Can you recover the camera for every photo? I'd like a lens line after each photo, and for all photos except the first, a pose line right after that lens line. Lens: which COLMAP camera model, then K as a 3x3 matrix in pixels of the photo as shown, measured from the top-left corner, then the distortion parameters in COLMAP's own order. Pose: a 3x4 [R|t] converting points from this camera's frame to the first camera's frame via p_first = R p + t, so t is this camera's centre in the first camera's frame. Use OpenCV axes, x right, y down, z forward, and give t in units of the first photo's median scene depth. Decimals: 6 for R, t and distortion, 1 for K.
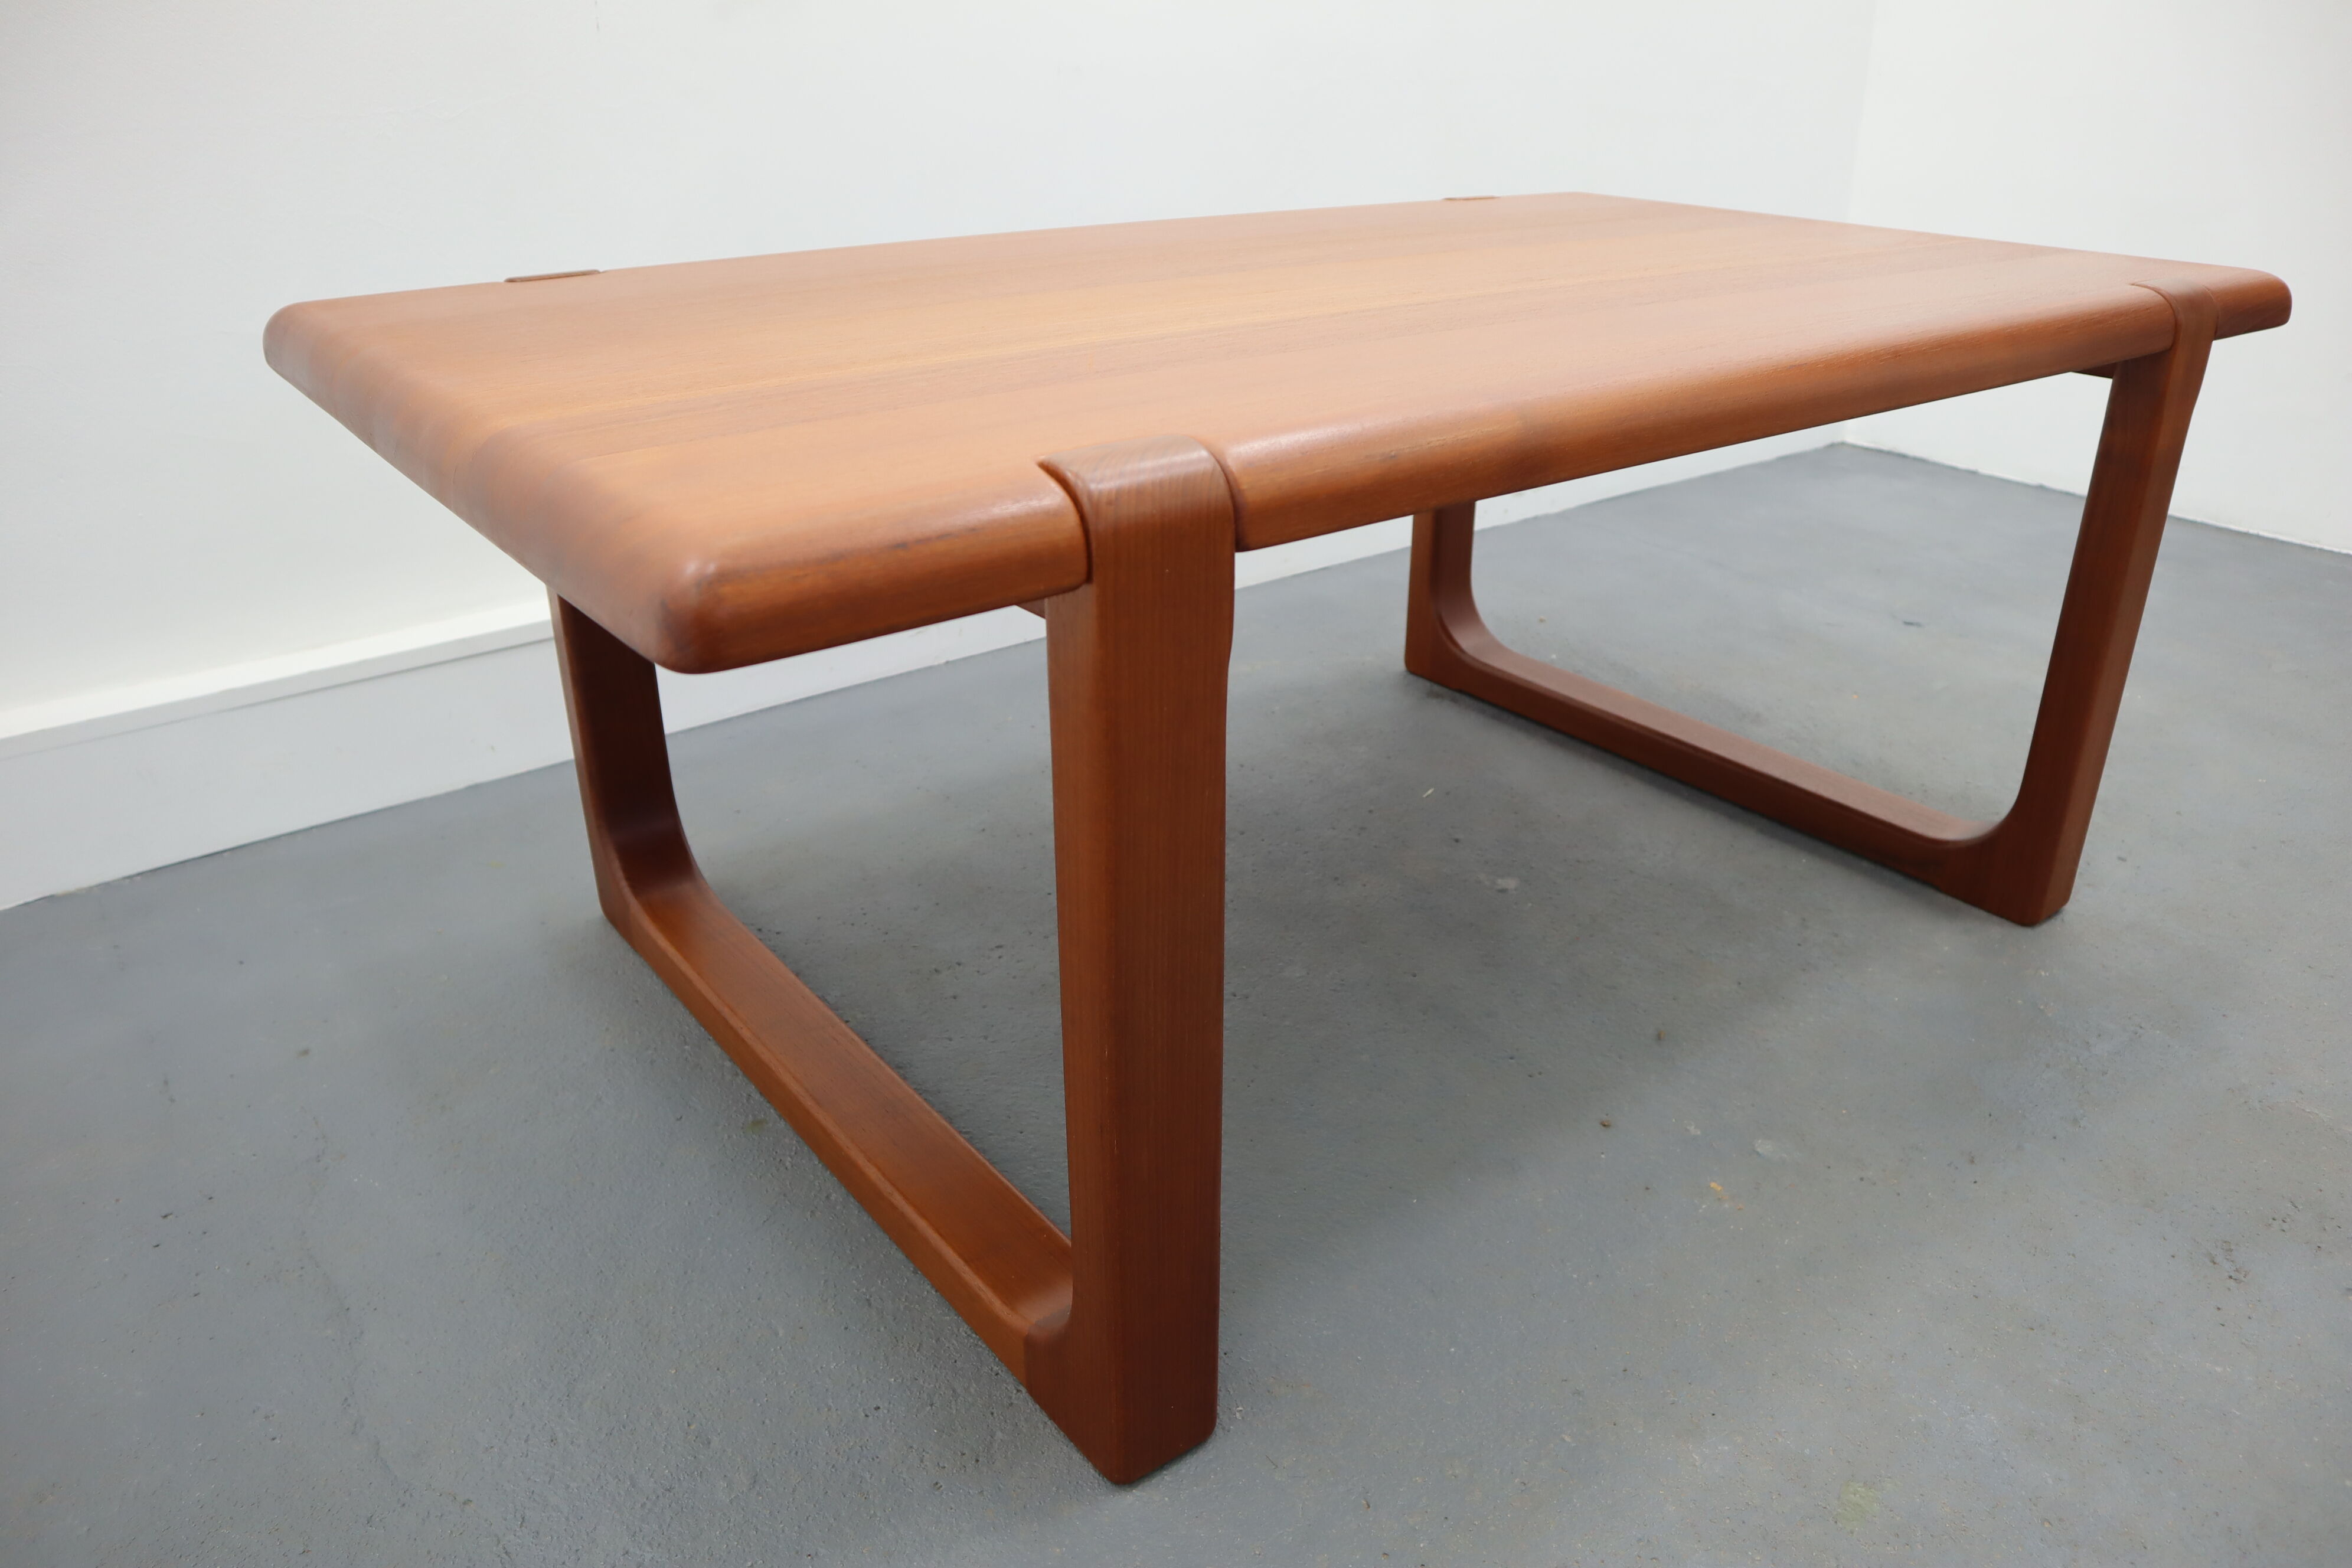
lens RADIAL K [[1640.4, 0, 1168.7], [0, 1640.4, 780.5], [0, 0, 1]] dist [-0.099507, 0.032696]
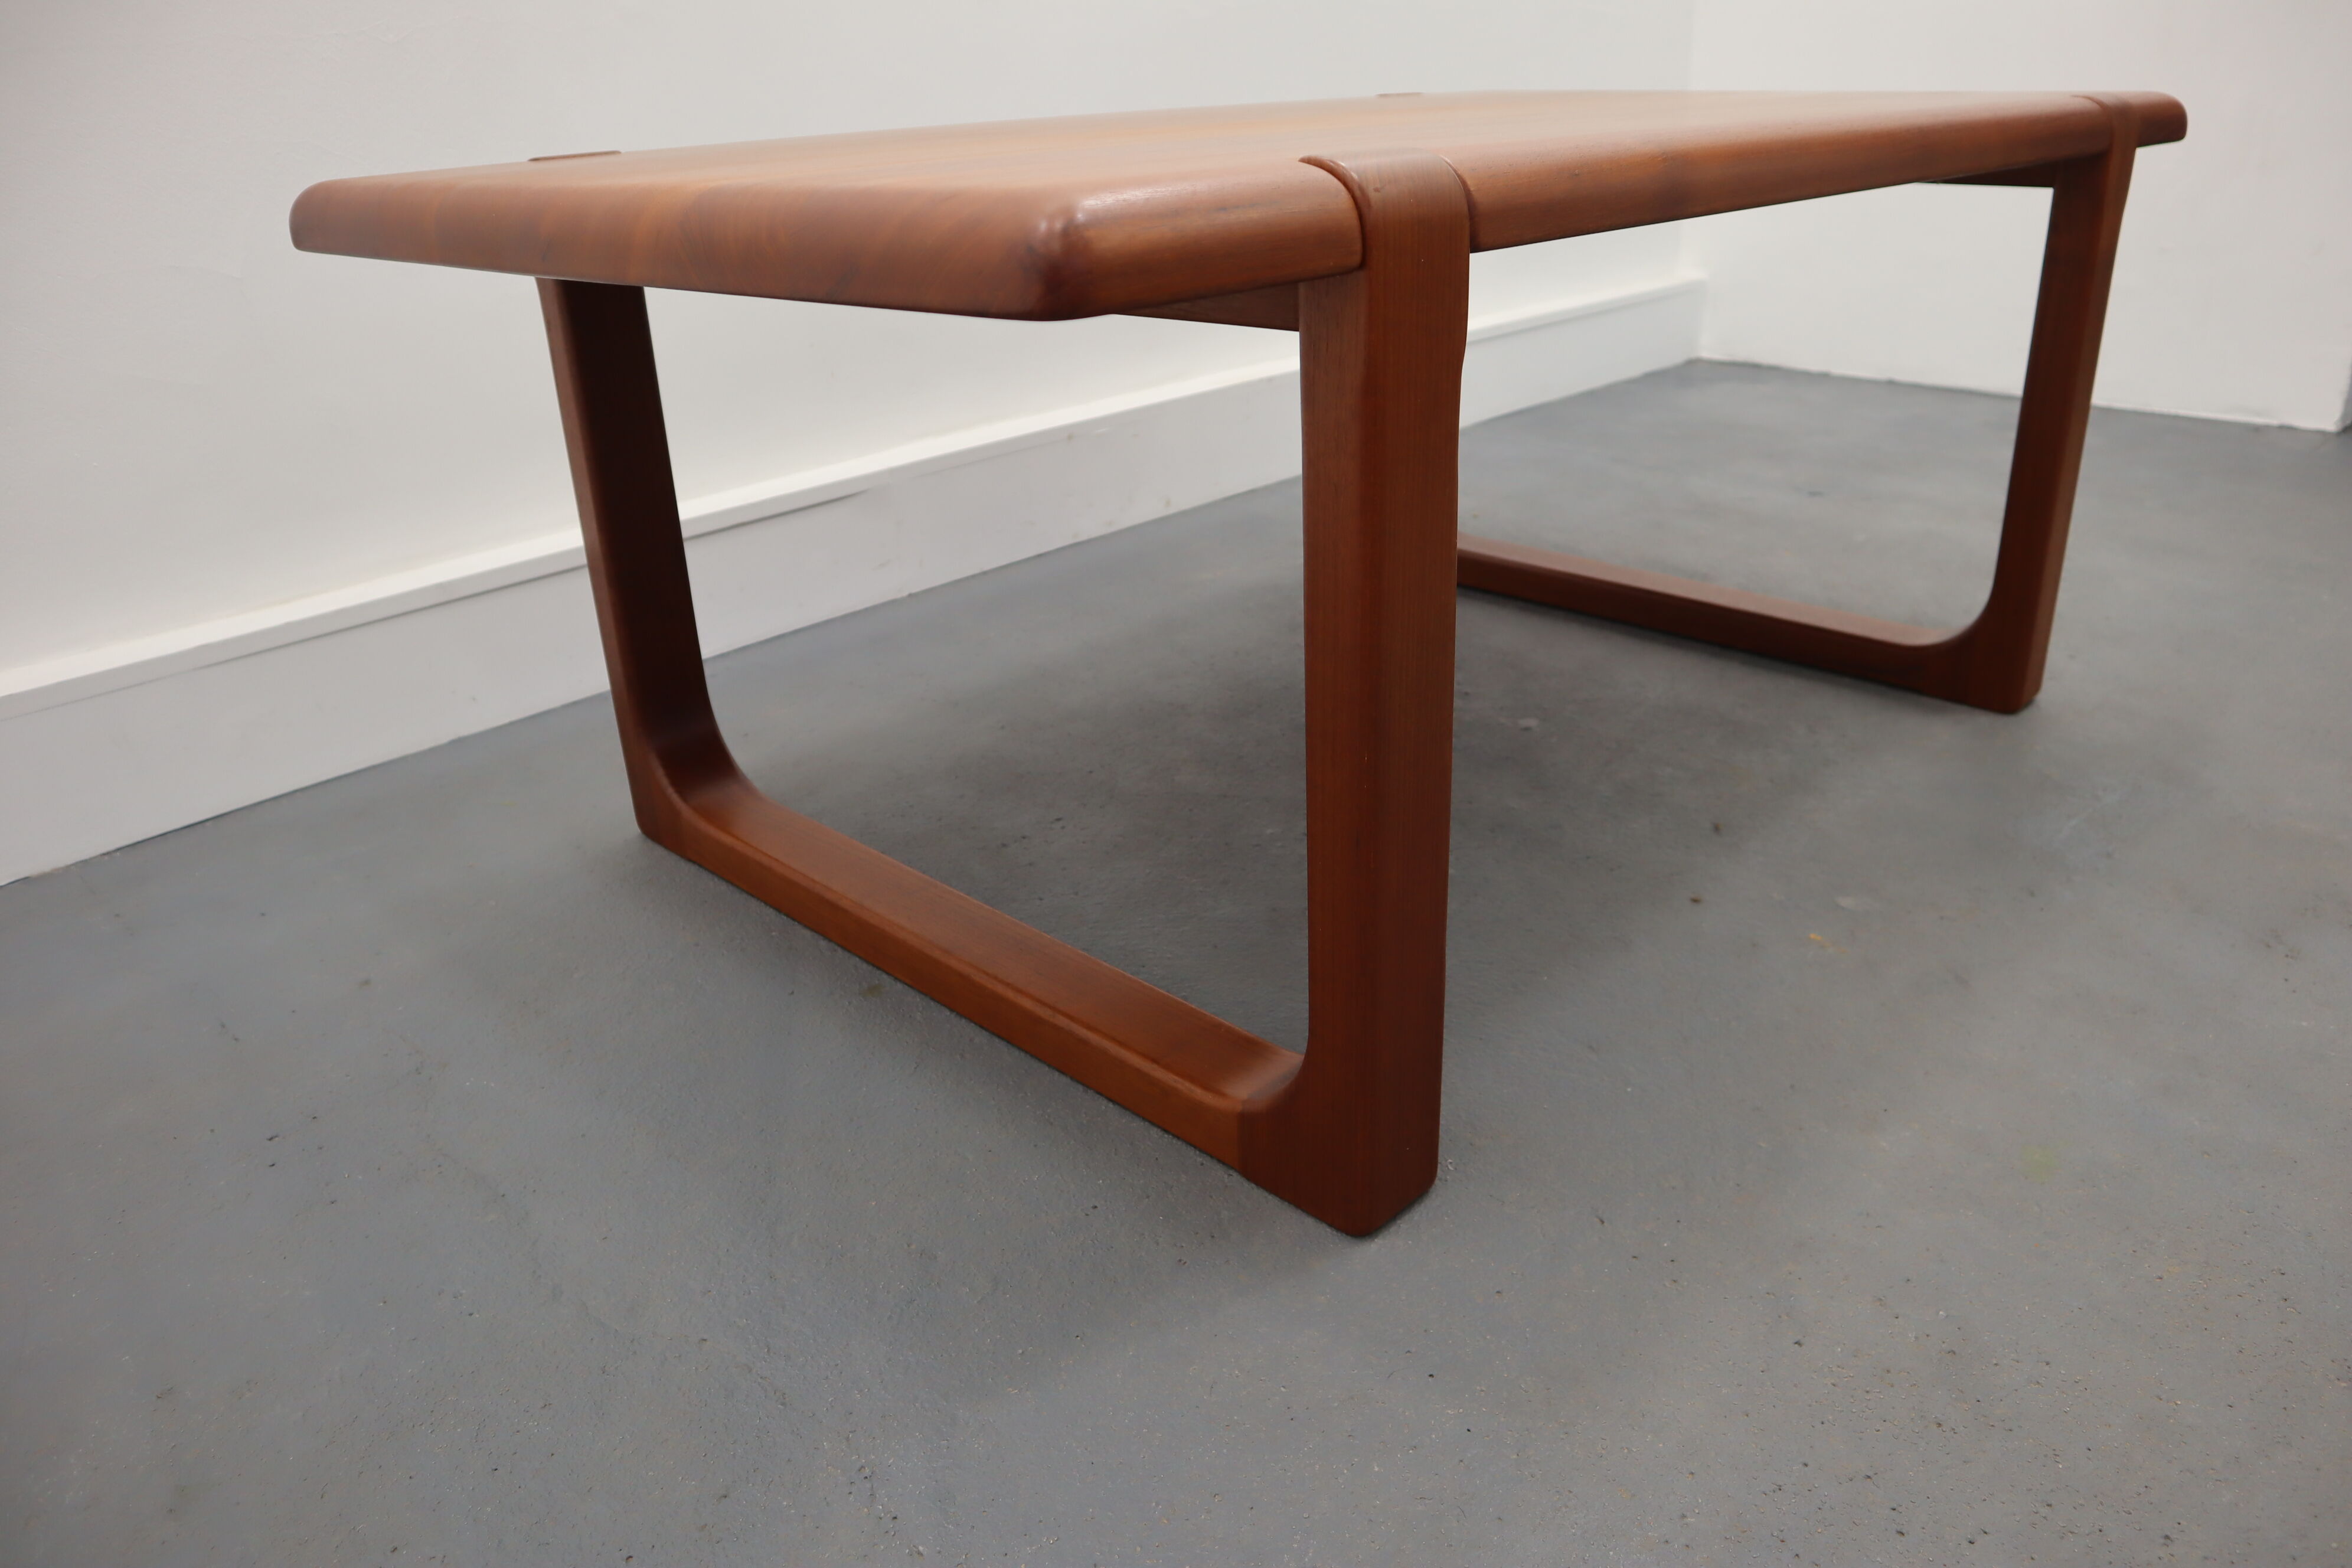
lens RADIAL K [[1640.4, 0, 1163.9], [0, 1640.4, 791.1], [0, 0, 1]] dist [-0.099507, 0.032696]
pose [[0.988972, -0.092810, 0.115413, -0.175452], [0.094474, 0.995487, -0.009014, 0.112941], [-0.114056, 0.019818, 0.993277, -0.002476]]
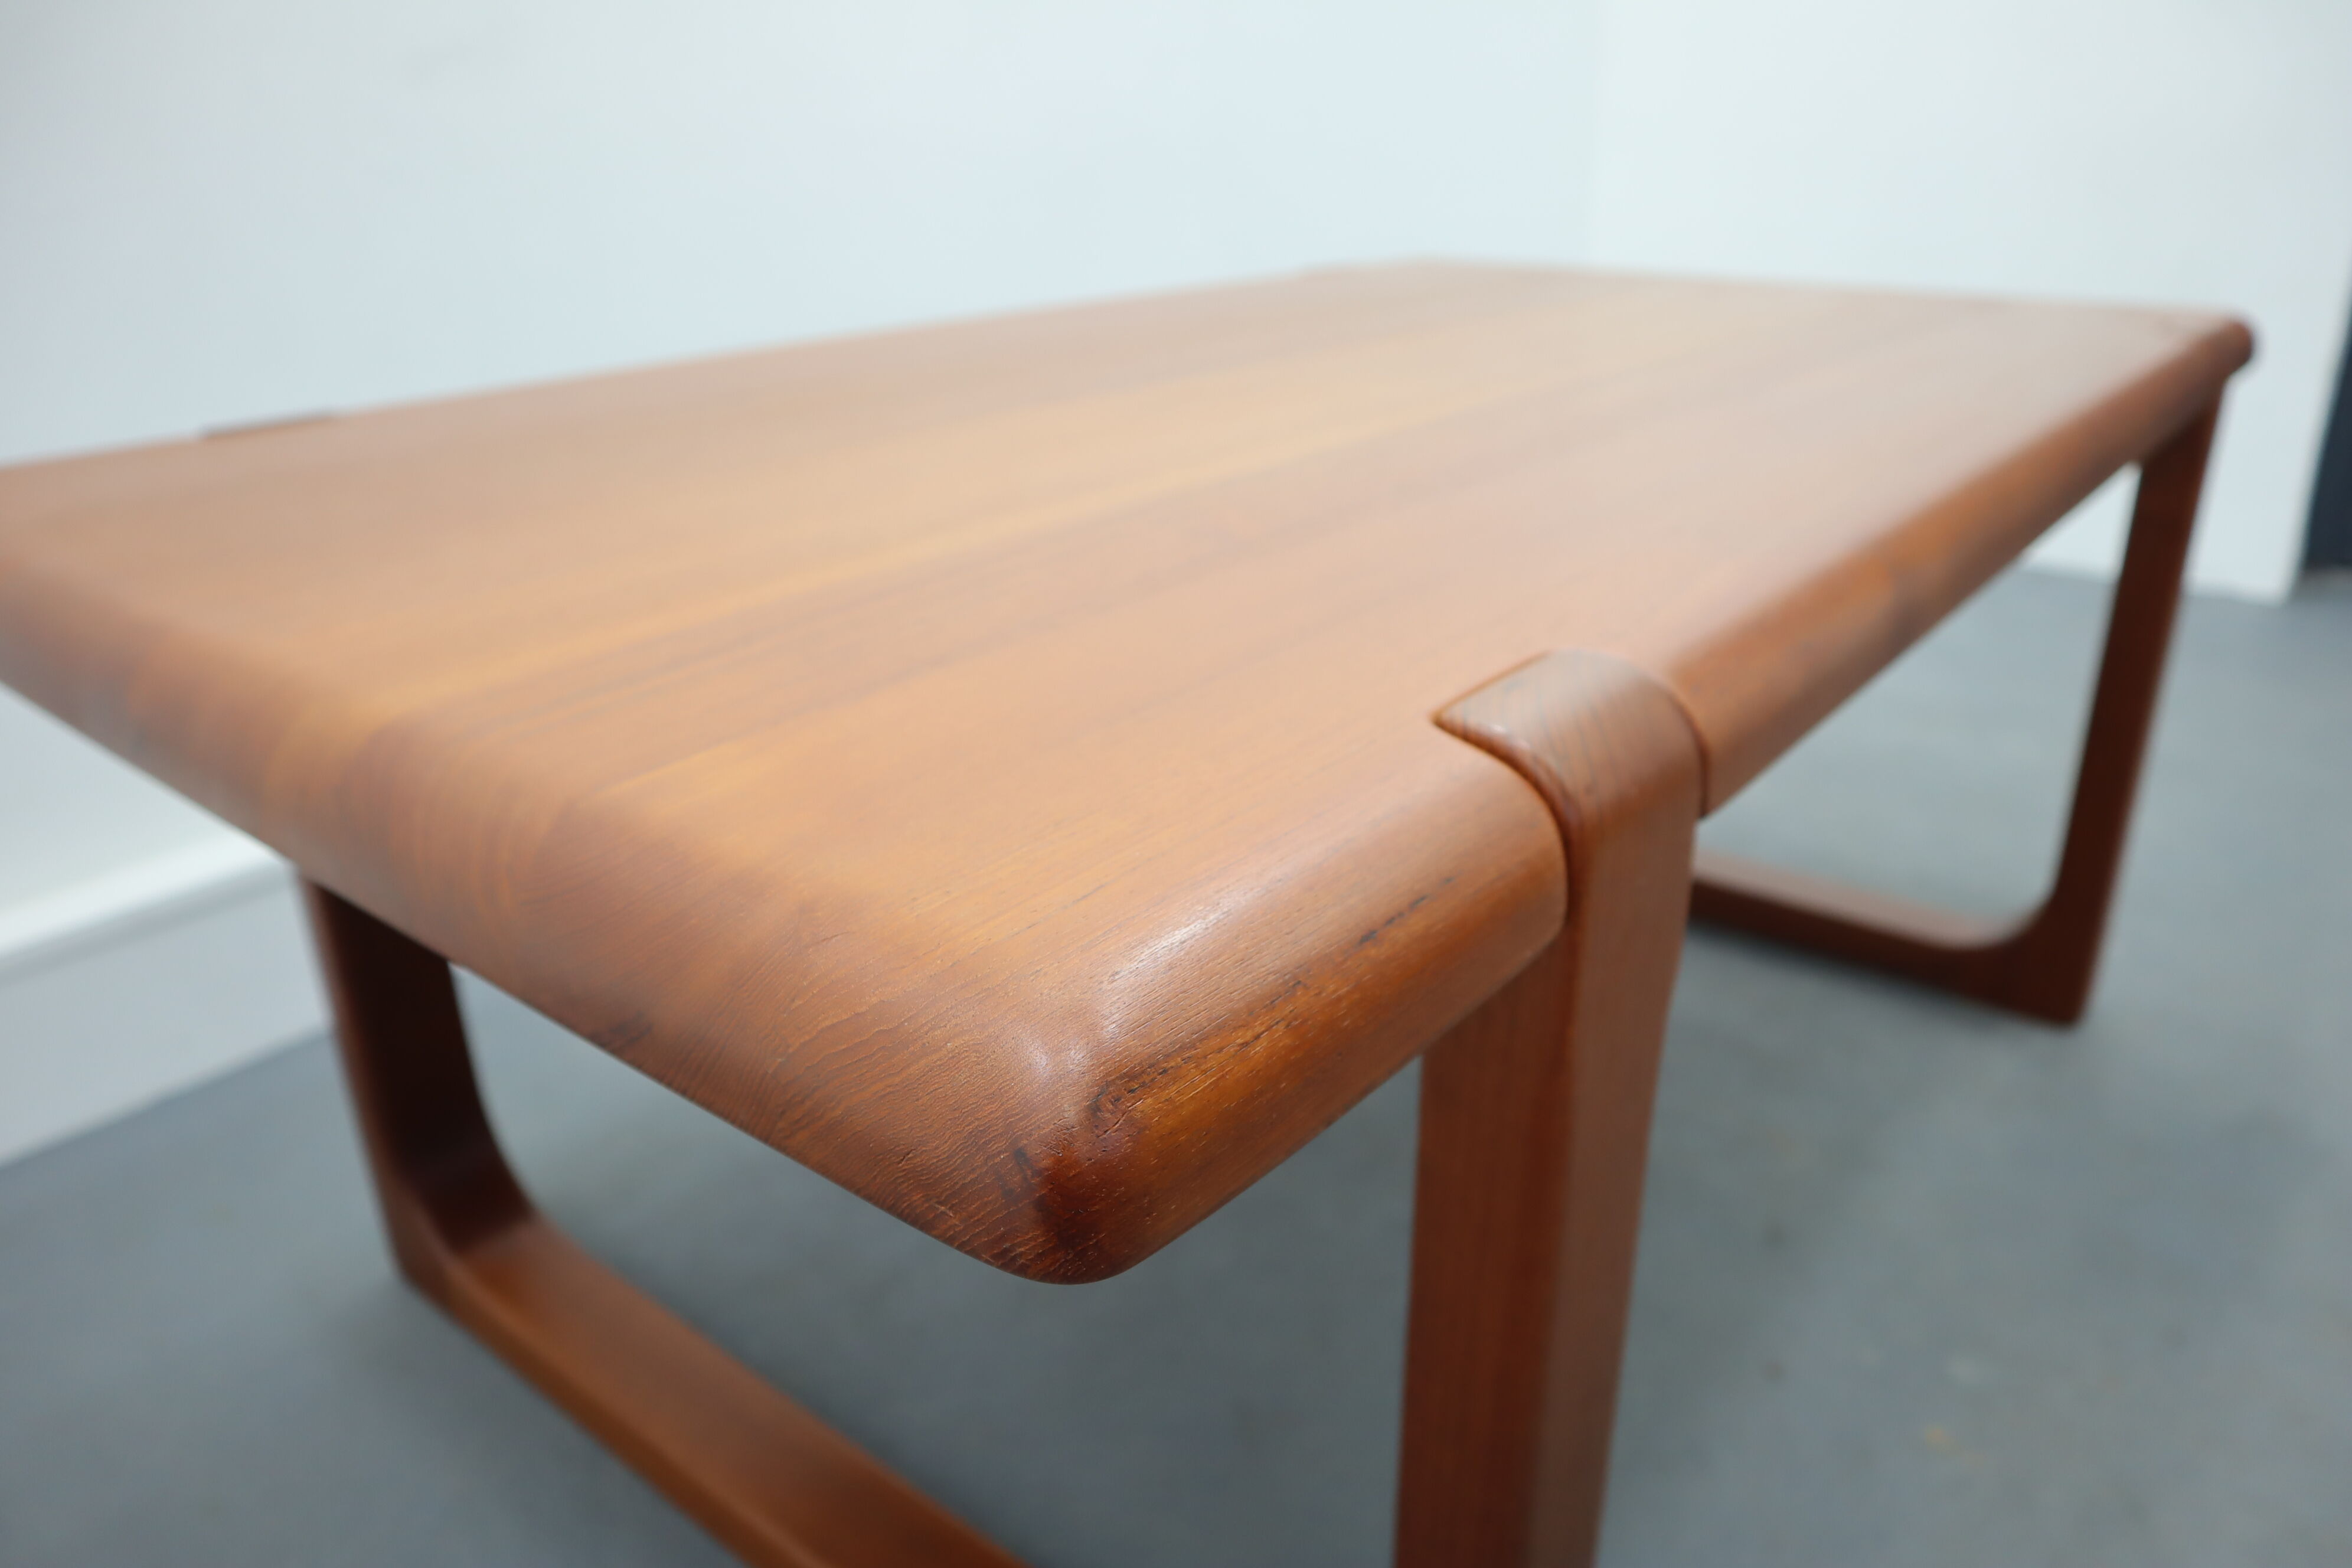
lens RADIAL K [[1640.4, 0, 1171.8], [0, 1640.4, 789.0], [0, 0, 1]] dist [-0.099507, 0.032696]
pose [[0.969755, -0.105828, 0.219944, -0.169048], [0.114159, 0.993136, -0.025484, -0.092198], [-0.215738, 0.049822, 0.975179, 0.243102]]
